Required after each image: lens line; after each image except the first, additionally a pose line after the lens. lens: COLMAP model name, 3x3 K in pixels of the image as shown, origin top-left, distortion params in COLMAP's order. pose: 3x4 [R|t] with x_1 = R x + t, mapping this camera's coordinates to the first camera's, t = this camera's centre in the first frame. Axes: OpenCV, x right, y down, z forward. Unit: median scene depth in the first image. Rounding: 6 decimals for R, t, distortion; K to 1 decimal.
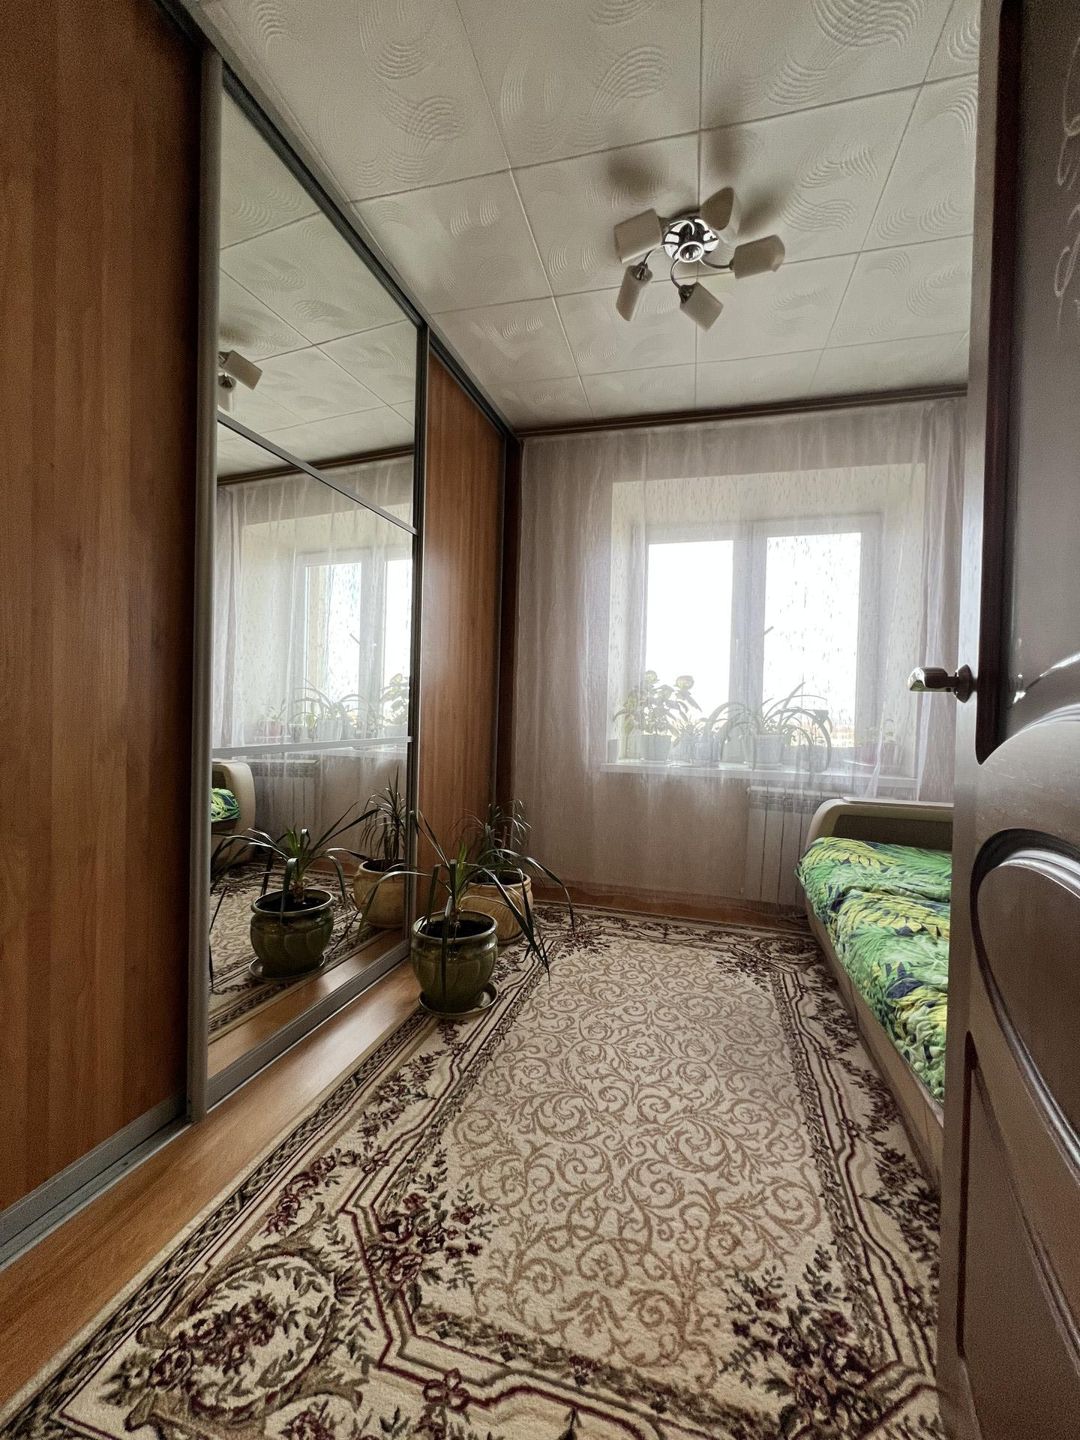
lens RADIAL K [[576.2, 0, 541.6], [0, 576.2, 733.0], [0, 0, 1]] dist [-0.001930, 0.000937]
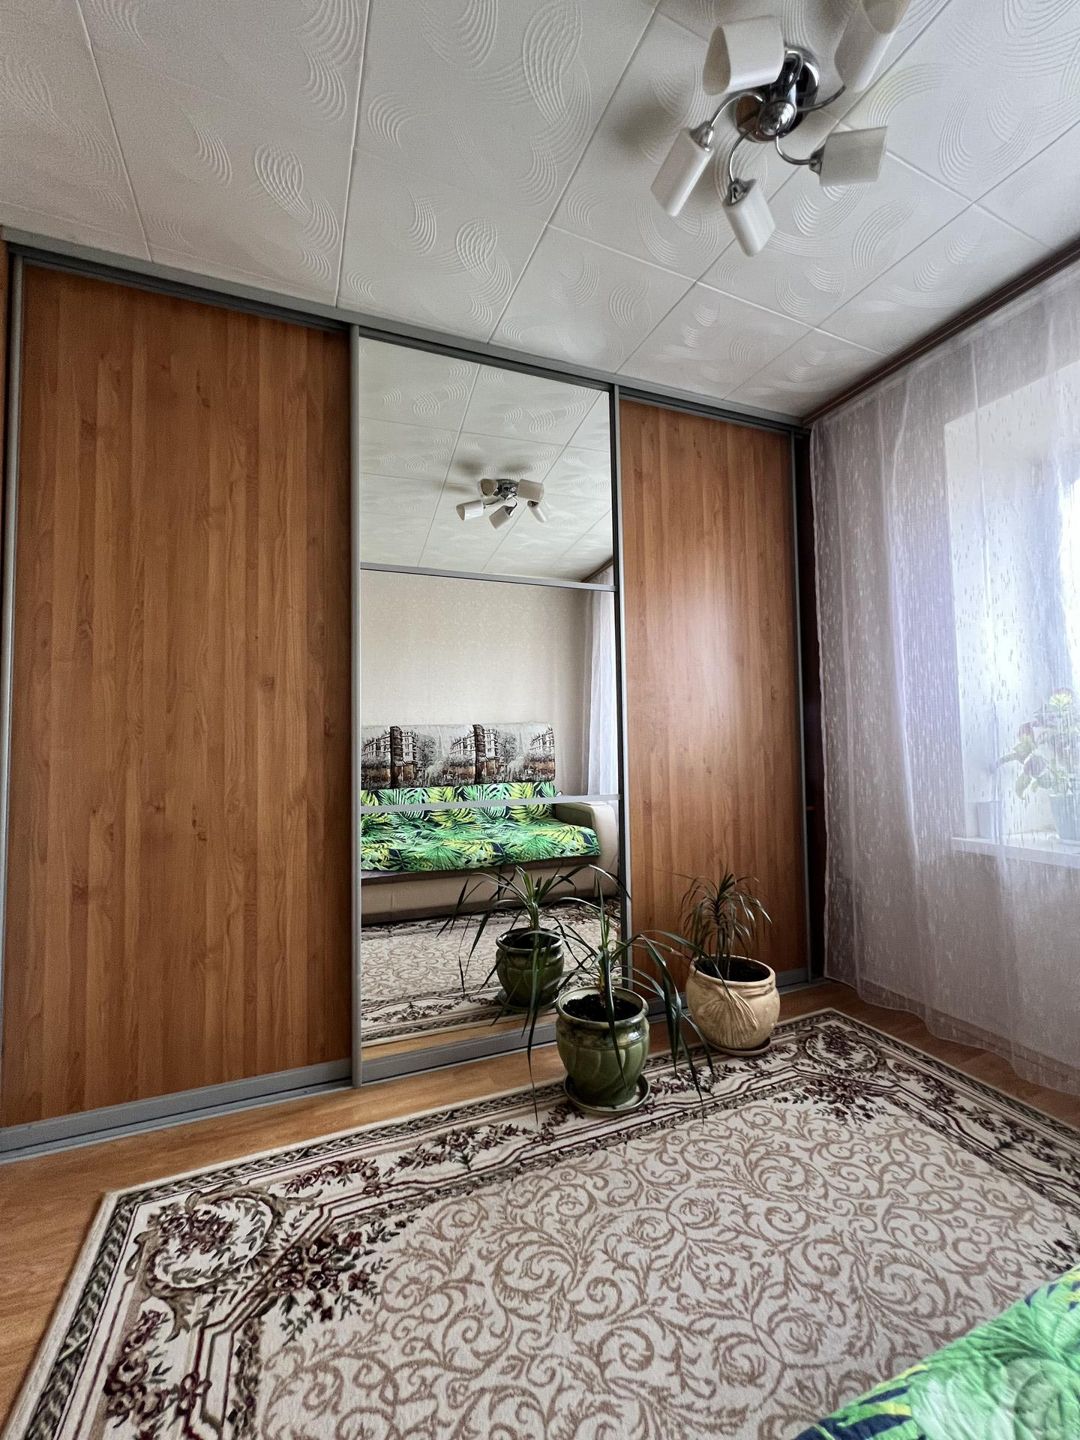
lens RADIAL K [[576.2, 0, 540.1], [0, 576.2, 732.0], [0, 0, 1]] dist [-0.001930, 0.000937]
pose [[0.621114, -0.051332, -0.782038, 0.887077], [0.001608, 0.997934, -0.064225, -0.070949], [0.783719, 0.038634, 0.619913, 0.559929]]
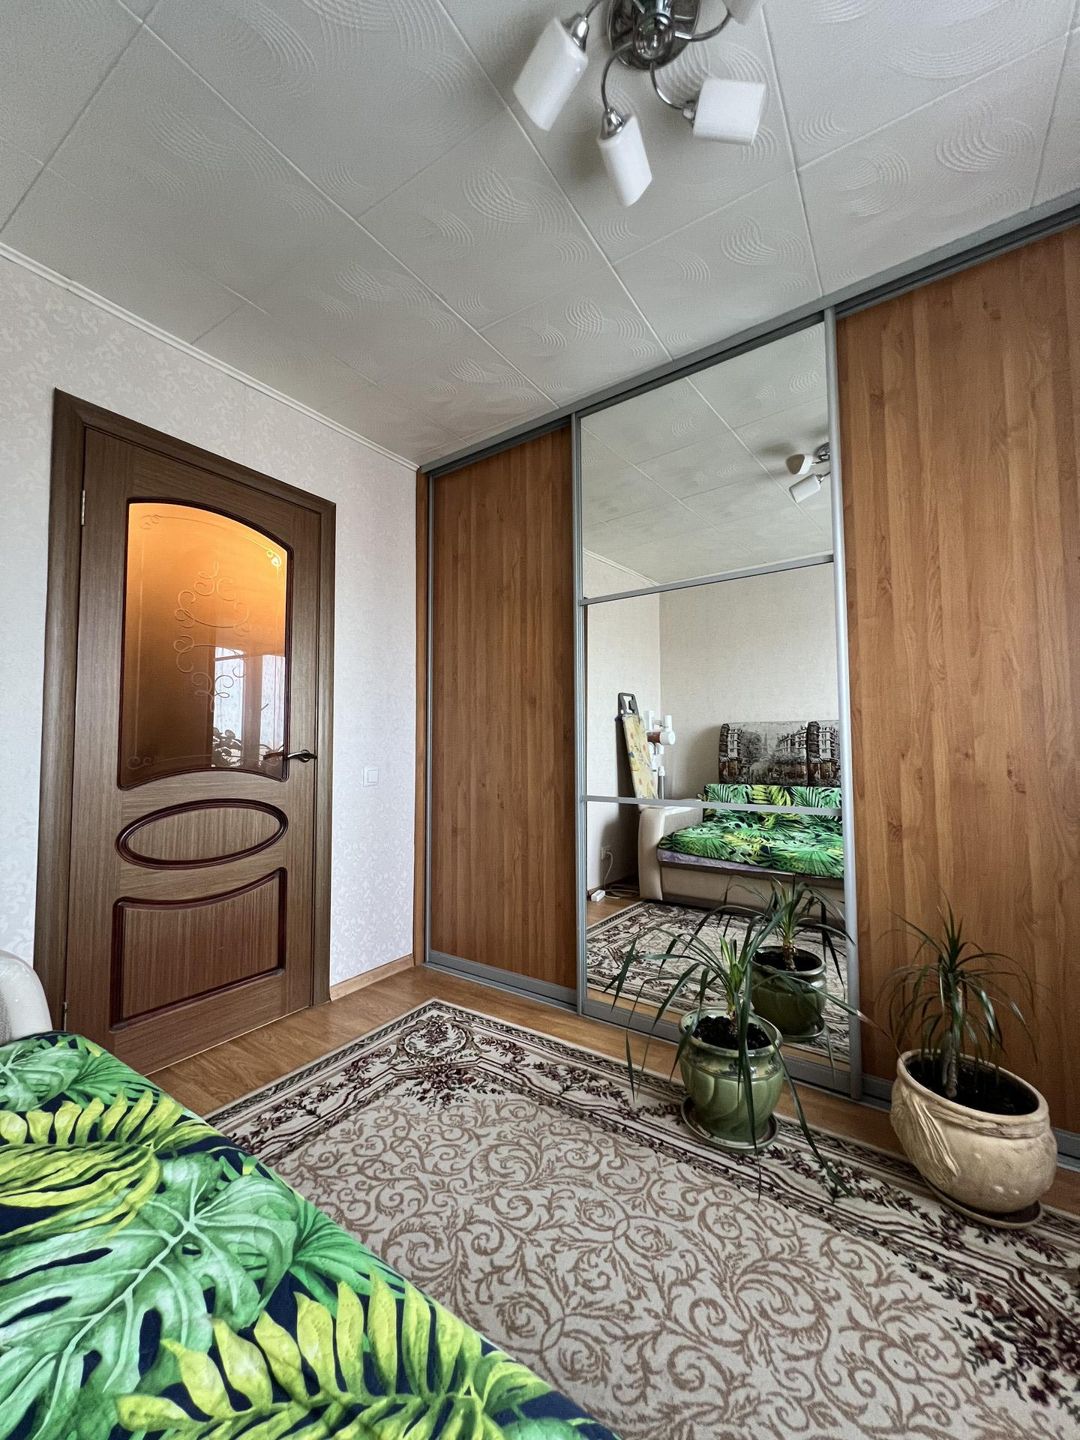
lens RADIAL K [[576.2, 0, 538.7], [0, 576.2, 728.2], [0, 0, 1]] dist [-0.001930, 0.000937]
pose [[-0.318064, -0.045665, -0.946969, 1.281238], [-0.030898, 0.998808, -0.037786, -0.118489], [0.947566, 0.017241, -0.319096, 1.665051]]
